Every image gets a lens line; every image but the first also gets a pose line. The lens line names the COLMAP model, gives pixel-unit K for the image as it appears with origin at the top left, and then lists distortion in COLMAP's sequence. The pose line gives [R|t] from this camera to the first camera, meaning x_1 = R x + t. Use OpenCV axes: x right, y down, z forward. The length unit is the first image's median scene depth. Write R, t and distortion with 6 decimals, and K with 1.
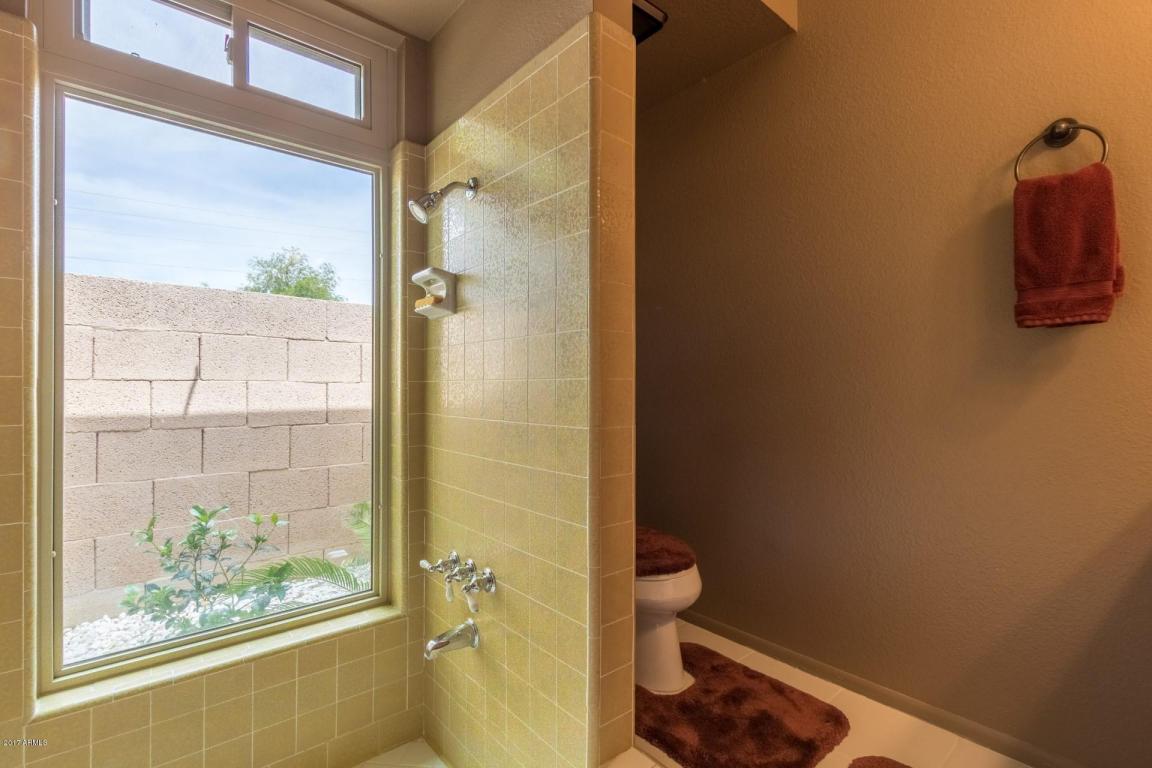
lens RADIAL K [[529.4, 0, 576.0], [0, 529.4, 384.0], [0, 0, 1]] dist [-0.000939, -0.000270]
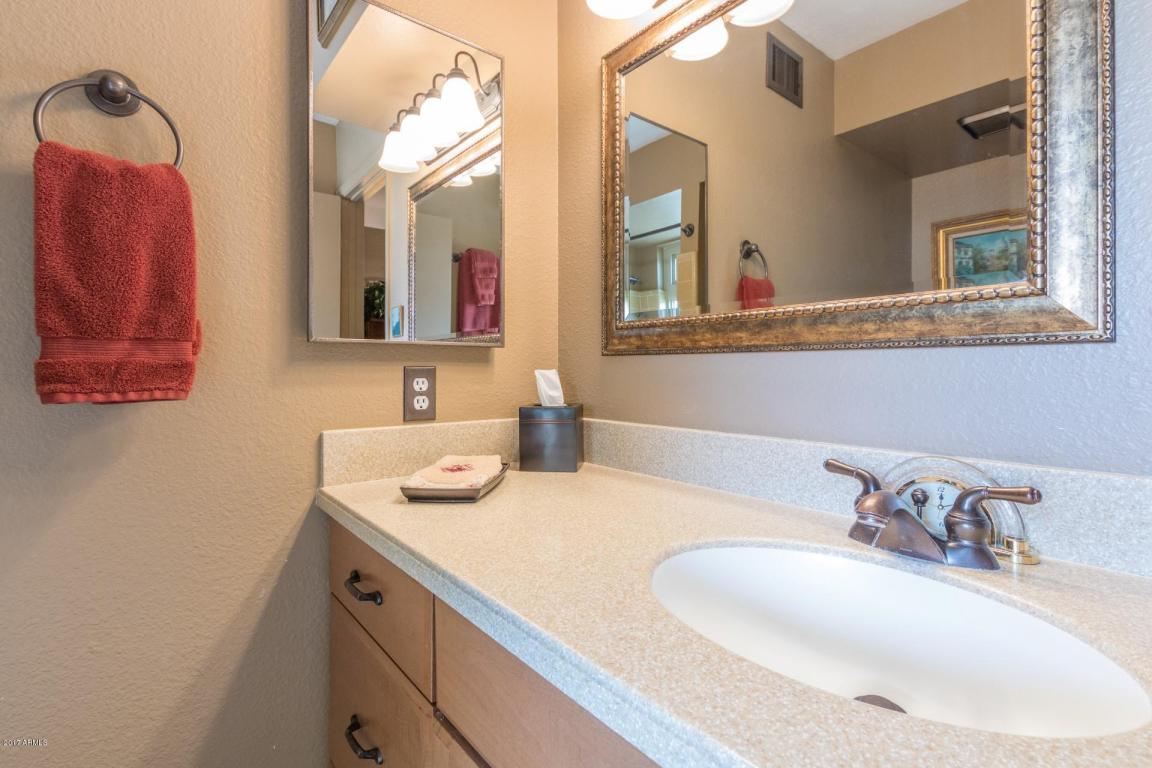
lens RADIAL K [[530.2, 0, 578.1], [0, 530.2, 366.6], [0, 0, 1]] dist [0.000351, -0.000055]
pose [[0.010189, -0.000327, 0.999948, 0.298088], [-0.002175, 0.999998, 0.000349, -0.154164], [-0.999946, -0.002178, 0.010188, 0.452274]]
